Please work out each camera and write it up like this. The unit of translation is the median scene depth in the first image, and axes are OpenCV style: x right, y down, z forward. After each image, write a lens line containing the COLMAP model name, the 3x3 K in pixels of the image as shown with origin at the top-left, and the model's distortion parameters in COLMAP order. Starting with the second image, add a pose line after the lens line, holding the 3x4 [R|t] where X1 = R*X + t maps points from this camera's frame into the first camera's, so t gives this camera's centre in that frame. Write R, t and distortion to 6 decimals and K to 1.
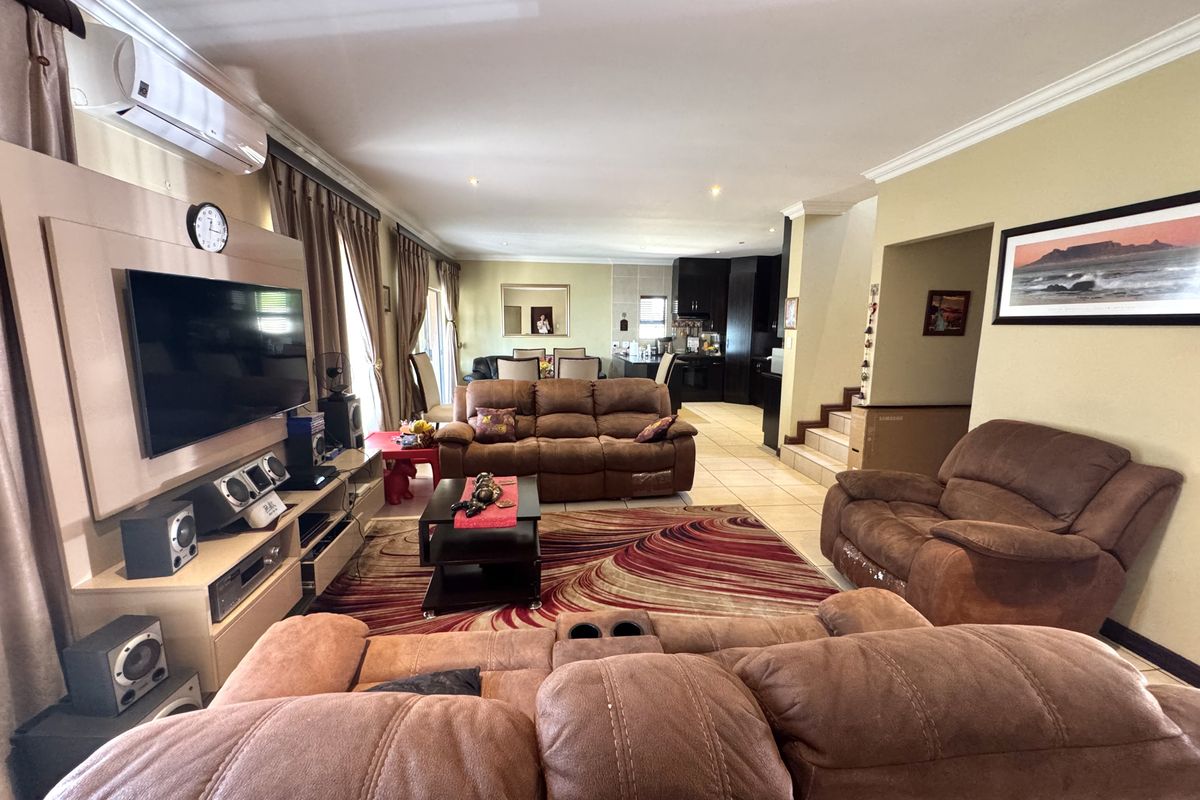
lens RADIAL K [[478.5, 0, 600.0], [0, 478.5, 400.0], [0, 0, 1]] dist [-0.001702, 0.000001]
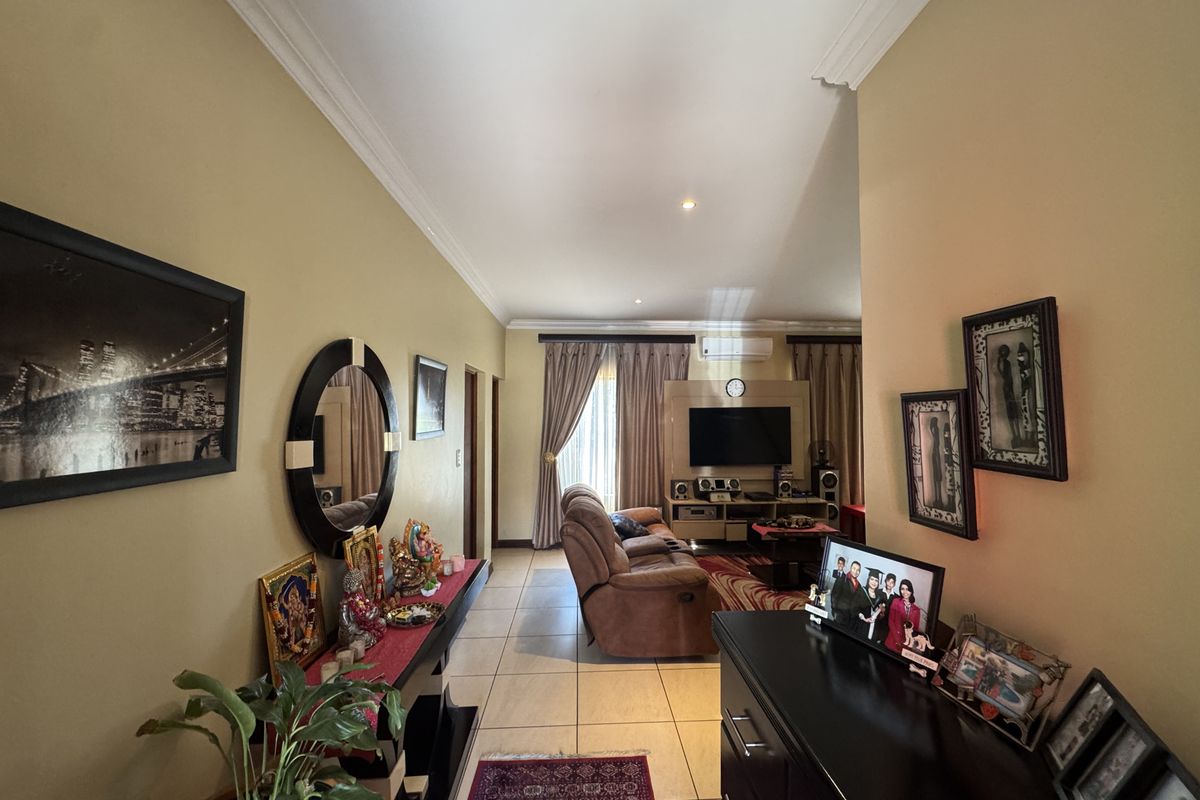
lens RADIAL K [[478.5, 0, 600.0], [0, 478.5, 400.0], [0, 0, 1]] dist [-0.001702, 0.000001]
pose [[-0.066883, -0.037906, -0.997041, 1.553940], [-0.156842, 0.987254, -0.027012, -0.091403], [0.985356, 0.154572, -0.071976, 0.398570]]
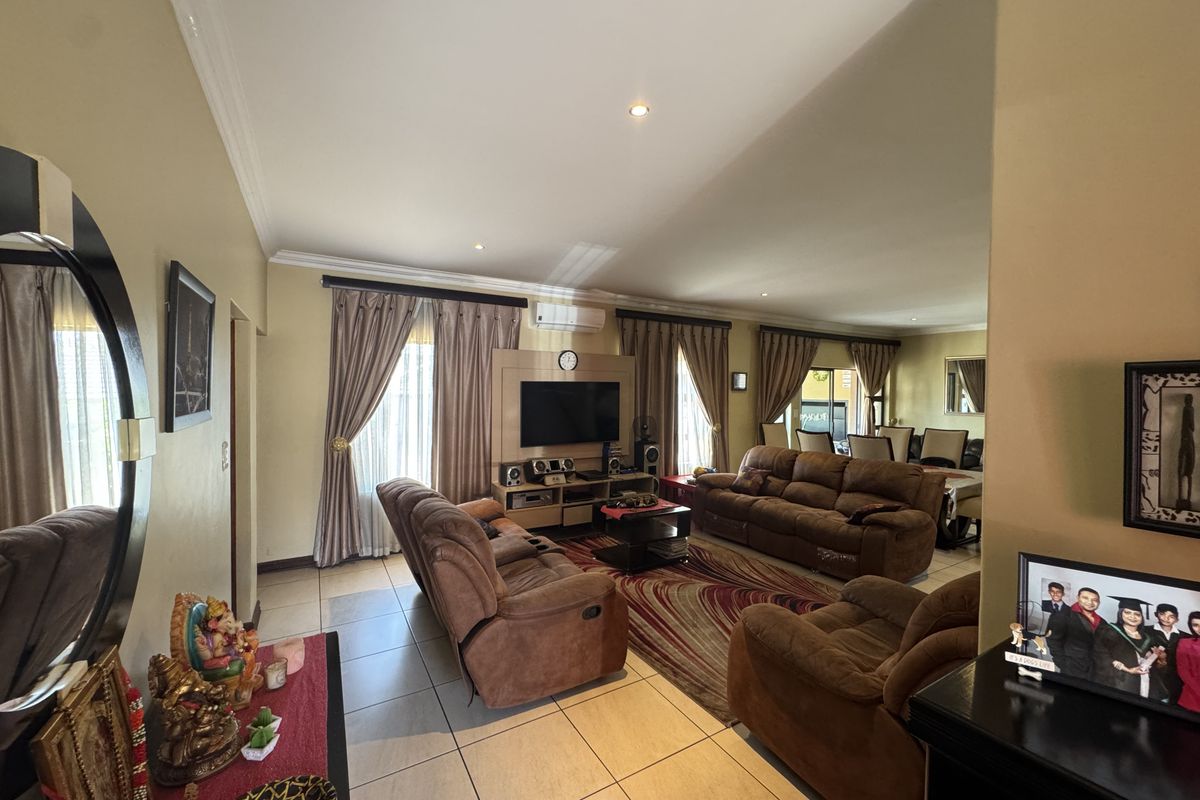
lens RADIAL K [[478.5, 0, 600.0], [0, 478.5, 400.0], [0, 0, 1]] dist [-0.001702, 0.000001]
pose [[0.414277, 0.014291, -0.910039, 1.228392], [-0.151143, 0.987074, -0.053304, -0.049730], [0.897513, 0.159629, 0.411082, 0.155018]]
